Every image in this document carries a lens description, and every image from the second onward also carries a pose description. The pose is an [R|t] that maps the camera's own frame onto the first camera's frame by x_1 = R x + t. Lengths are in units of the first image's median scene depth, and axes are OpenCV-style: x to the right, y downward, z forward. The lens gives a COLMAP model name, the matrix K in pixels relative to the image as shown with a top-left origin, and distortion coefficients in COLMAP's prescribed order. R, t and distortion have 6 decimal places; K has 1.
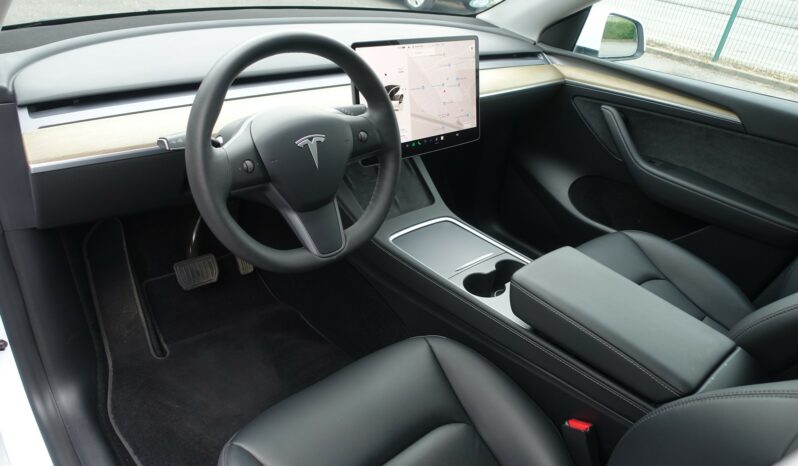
lens RADIAL K [[537.1, 0, 399.0], [0, 537.1, 233.0], [0, 0, 1]] dist [-0.000326, -0.003162]
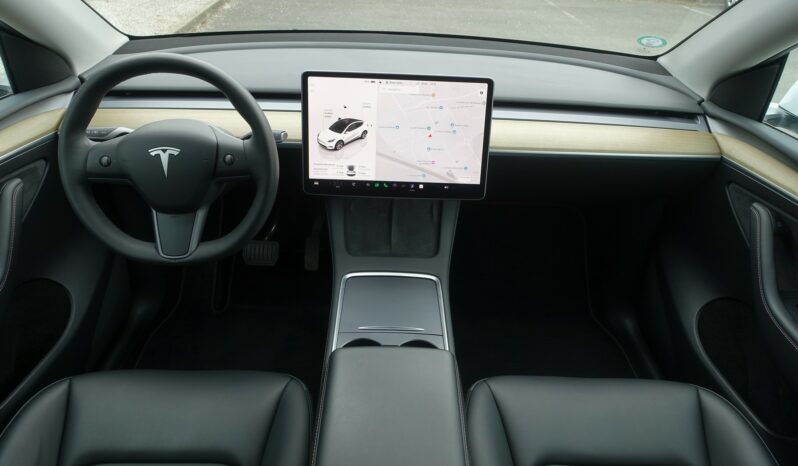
lens RADIAL K [[542.2, 0, 403.6], [0, 542.2, 230.4], [0, 0, 1]] dist [-0.015158, 0.001535]
pose [[0.753754, 0.272427, -0.598029, 0.567680], [-0.296107, 0.953204, 0.061012, -0.142855], [0.586665, 0.131093, 0.799149, 0.257722]]
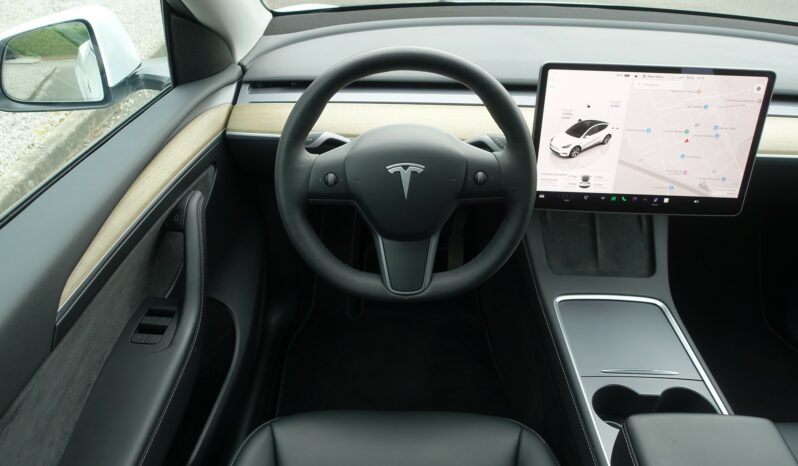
lens RADIAL K [[545.2, 0, 399.0], [0, 545.2, 233.0], [0, 0, 1]] dist [-0.007524, -0.000674]
pose [[0.731400, 0.318933, -0.602774, 0.257785], [-0.296969, 0.944645, 0.139481, -0.120094], [0.613892, 0.076988, 0.785627, 0.170798]]
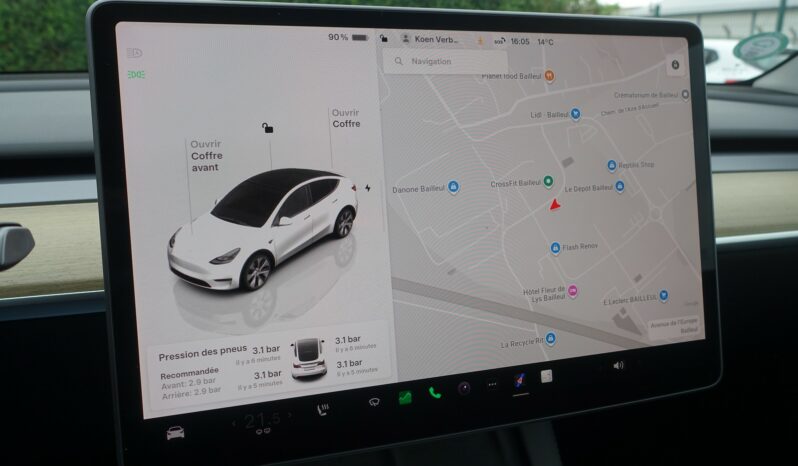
lens RADIAL K [[646.2, 0, 401.2], [0, 646.2, 232.0], [0, 0, 1]] dist [-0.001271, -0.006189]
pose [[0.914723, 0.008379, -0.403995, 0.132006], [-0.126066, 0.955801, -0.265616, -0.140387], [0.383913, 0.293895, 0.875349, 0.624982]]
